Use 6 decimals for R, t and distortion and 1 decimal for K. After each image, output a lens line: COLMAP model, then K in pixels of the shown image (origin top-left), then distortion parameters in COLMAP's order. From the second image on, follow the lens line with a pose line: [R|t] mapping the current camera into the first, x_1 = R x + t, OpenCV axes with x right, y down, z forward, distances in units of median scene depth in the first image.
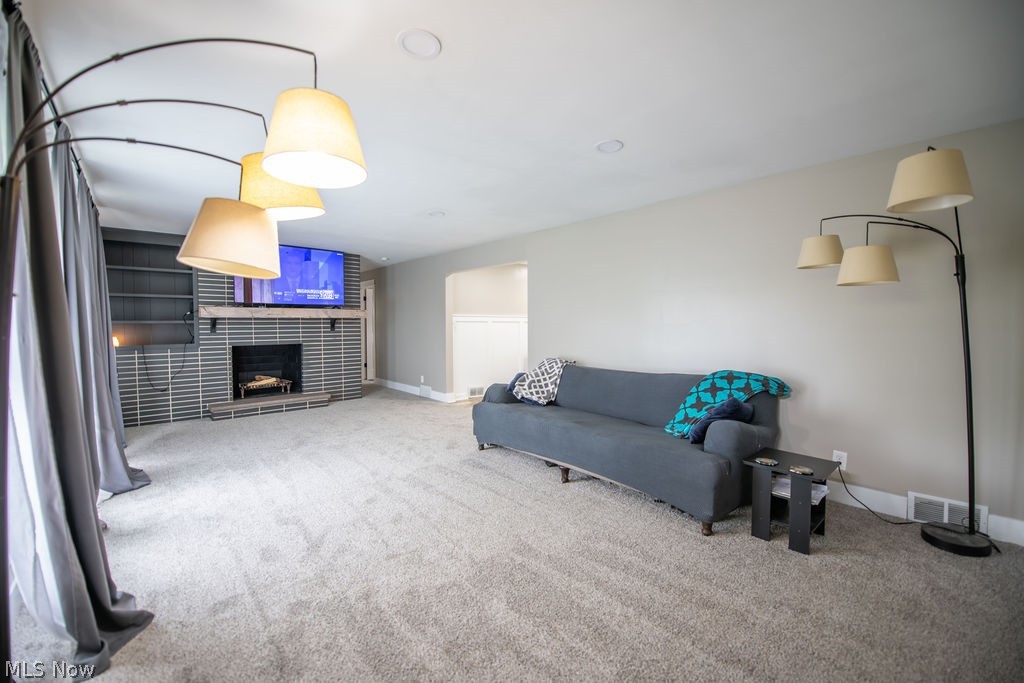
lens RADIAL K [[405.9, 0, 515.7], [0, 405.9, 332.9], [0, 0, 1]] dist [-0.016973, -0.002458]
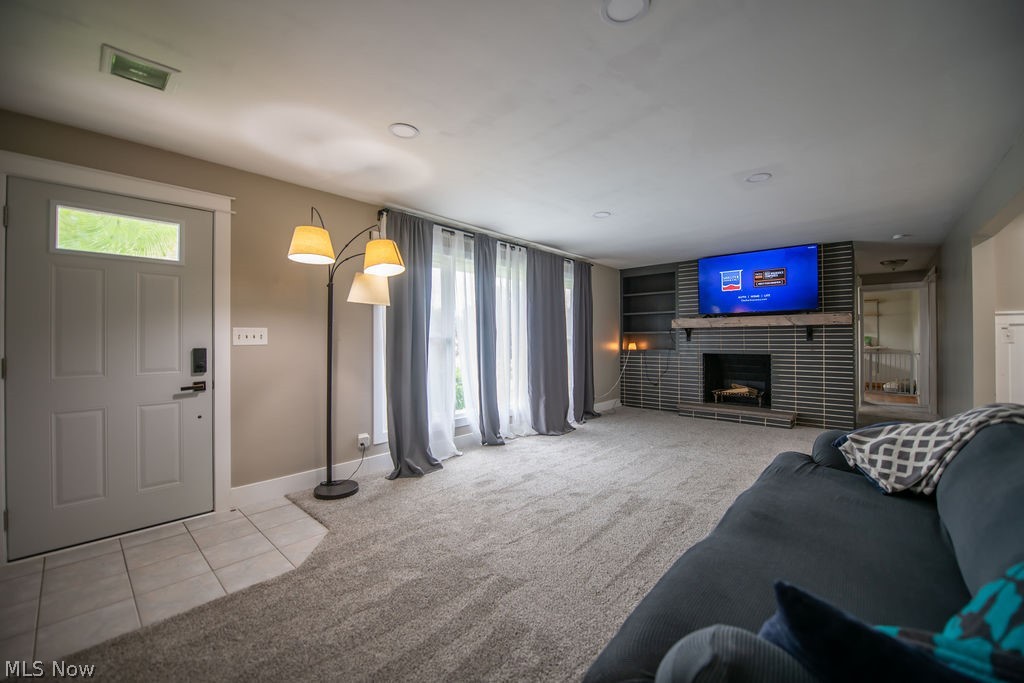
lens RADIAL K [[405.9, 0, 515.7], [0, 405.9, 339.6], [0, 0, 1]] dist [-0.016973, -0.002458]
pose [[0.101670, 0.002580, -0.994815, 0.363887], [-0.020806, 0.999783, 0.000467, 0.005110], [0.994601, 0.020650, 0.101701, 0.383354]]
